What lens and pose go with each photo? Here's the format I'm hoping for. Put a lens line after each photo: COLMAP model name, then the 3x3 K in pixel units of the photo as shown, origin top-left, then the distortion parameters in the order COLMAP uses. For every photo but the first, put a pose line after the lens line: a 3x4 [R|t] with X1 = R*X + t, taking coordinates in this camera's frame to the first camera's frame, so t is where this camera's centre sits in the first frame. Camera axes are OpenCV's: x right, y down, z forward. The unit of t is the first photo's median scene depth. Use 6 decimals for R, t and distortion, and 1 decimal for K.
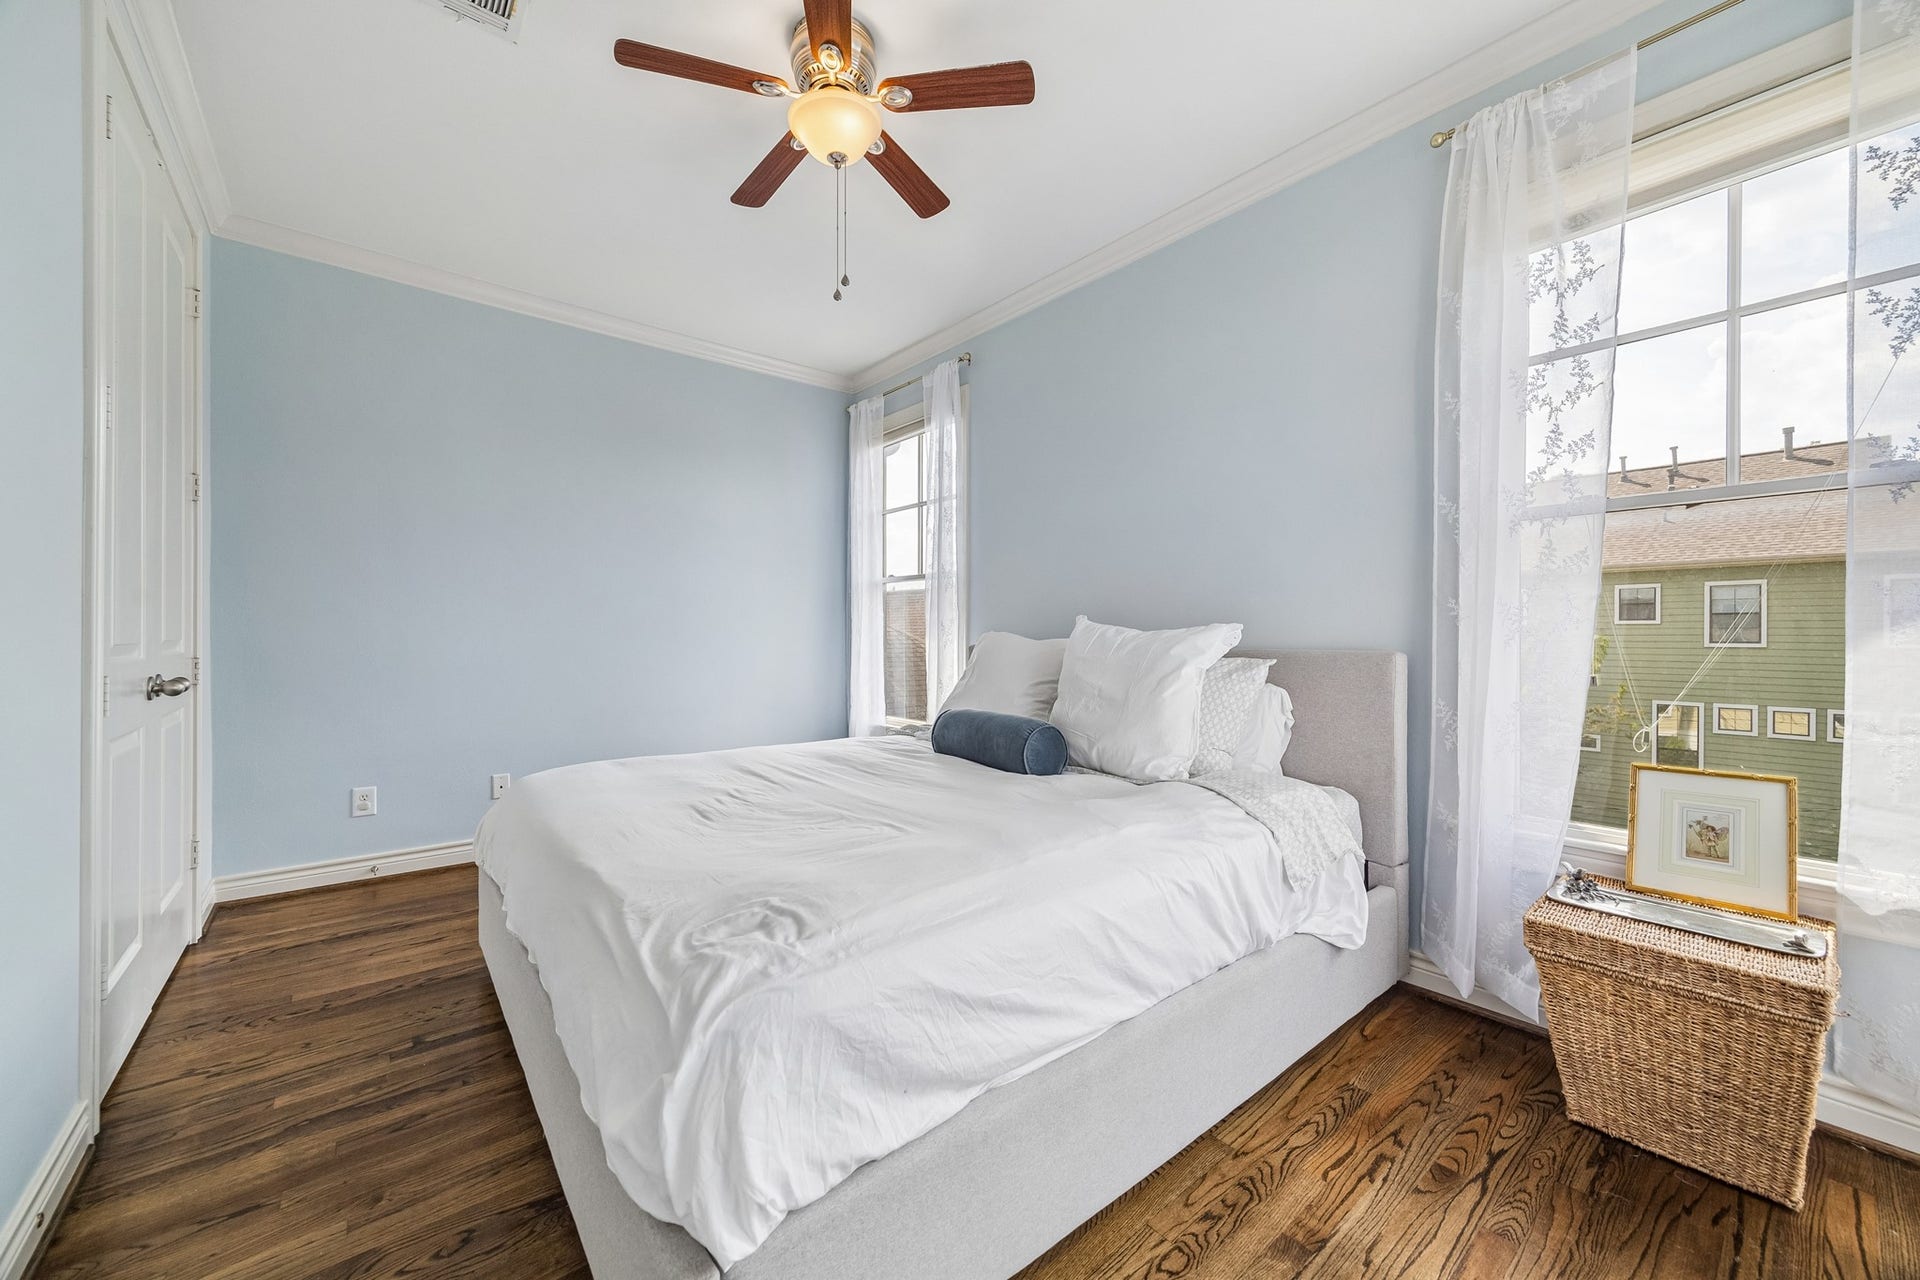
lens RADIAL K [[746.2, 0, 980.6], [0, 746.2, 637.7], [0, 0, 1]] dist [0.000504, 0.000346]
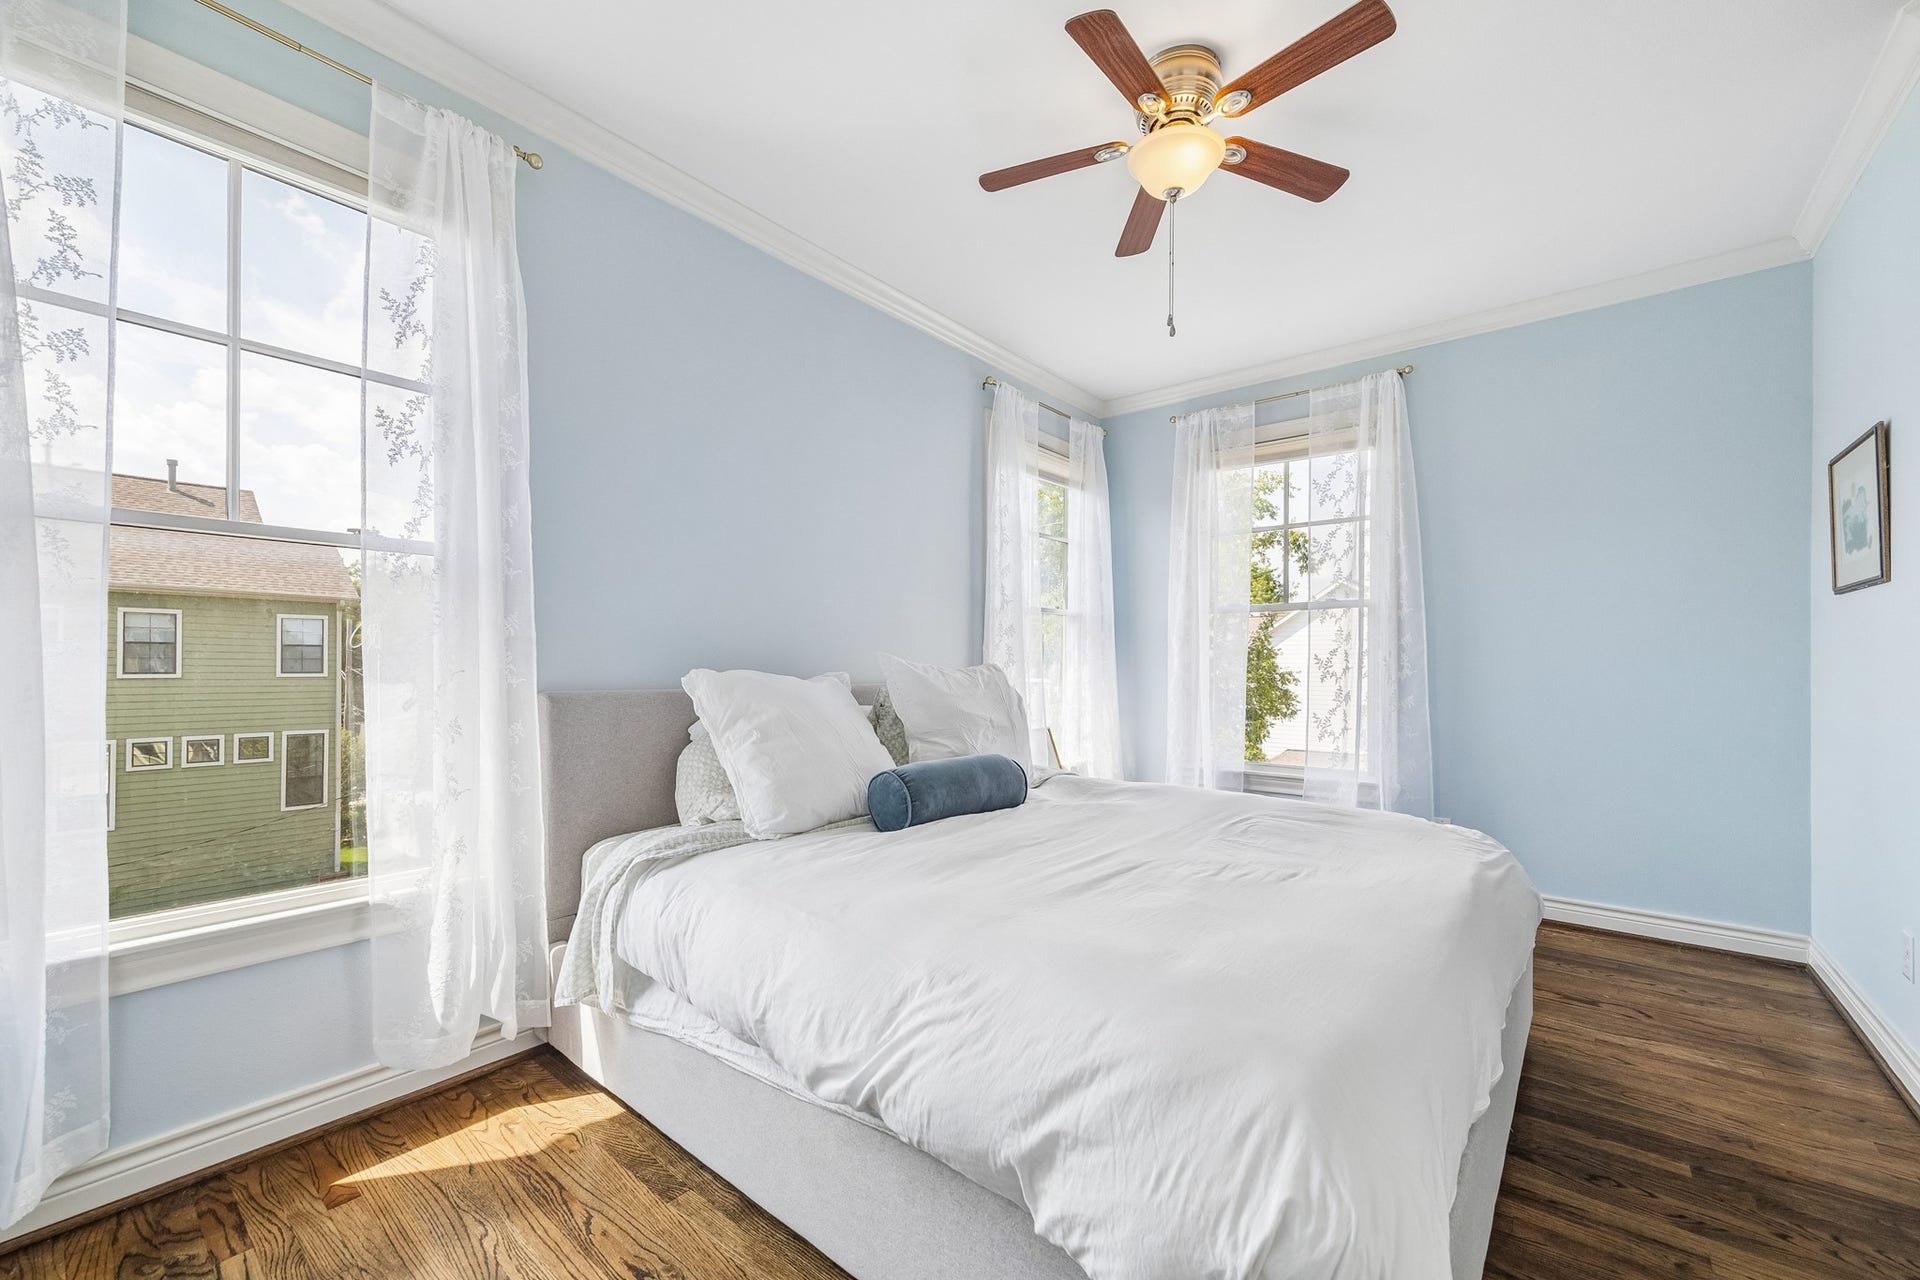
lens RADIAL K [[739.5, 0, 966.2], [0, 739.5, 656.9], [0, 0, 1]] dist [-0.001125, -0.000040]
pose [[-0.192459, 0.005822, 0.981288, -0.160030], [0.007132, 0.999964, -0.004534, -0.003866], [-0.981279, 0.006126, -0.192493, 0.212650]]
